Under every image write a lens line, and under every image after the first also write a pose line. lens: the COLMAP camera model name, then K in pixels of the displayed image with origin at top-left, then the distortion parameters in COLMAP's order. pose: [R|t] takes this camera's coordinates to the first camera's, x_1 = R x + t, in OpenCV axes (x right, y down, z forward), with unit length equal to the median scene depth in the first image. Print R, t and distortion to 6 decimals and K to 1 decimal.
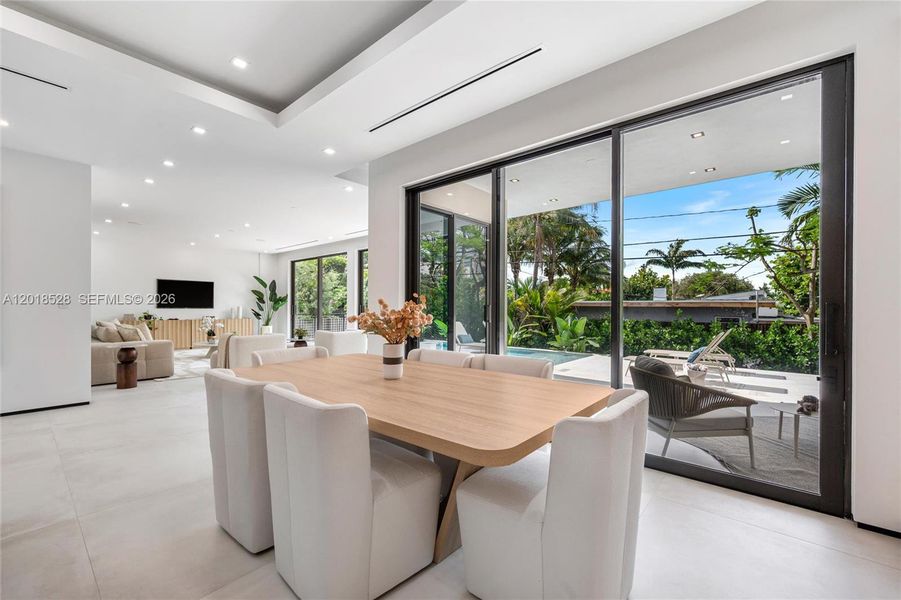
lens RADIAL K [[378.1, 0, 450.8], [0, 378.1, 305.5], [0, 0, 1]] dist [-0.001466, 0.000279]
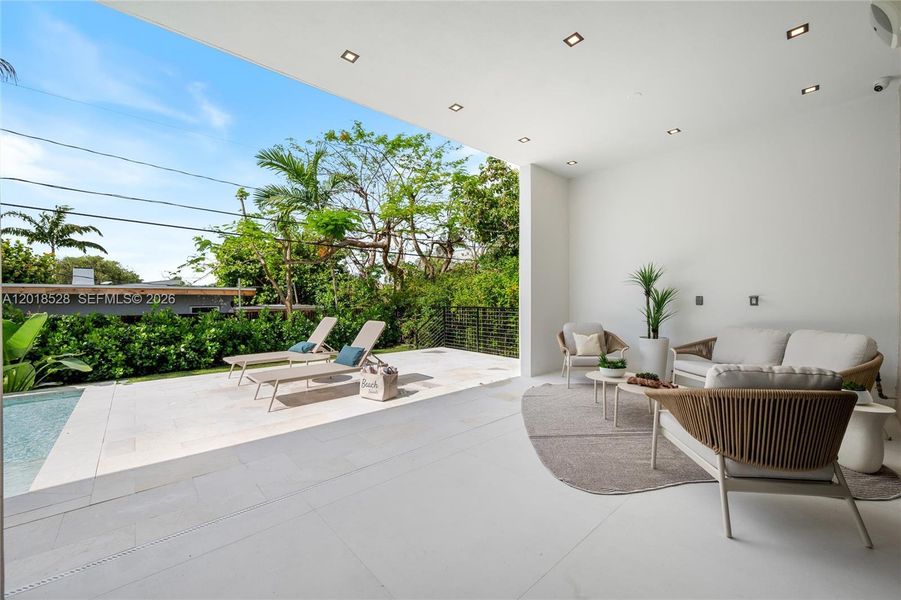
lens RADIAL K [[351.5, 0, 447.3], [0, 351.5, 299.8], [0, 0, 1]] dist [-0.001370, -0.000027]
pose [[0.117331, -0.007577, 0.993064, -0.012779], [-0.000530, 0.999970, 0.007692, 0.010299], [-0.993093, -0.001429, 0.117324, 0.426566]]
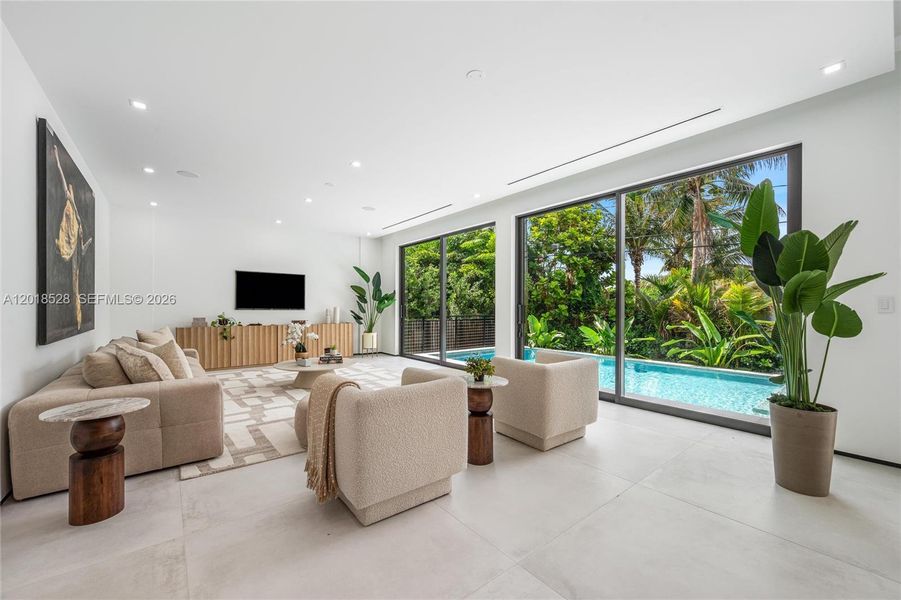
lens RADIAL K [[351.5, 0, 448.9], [0, 351.5, 303.5], [0, 0, 1]] dist [-0.001370, -0.000027]
pose [[0.984098, -0.003556, -0.177592, -0.206270], [0.002611, 0.999981, -0.005555, -0.000157], [0.177608, 0.005003, 0.984089, 0.337730]]
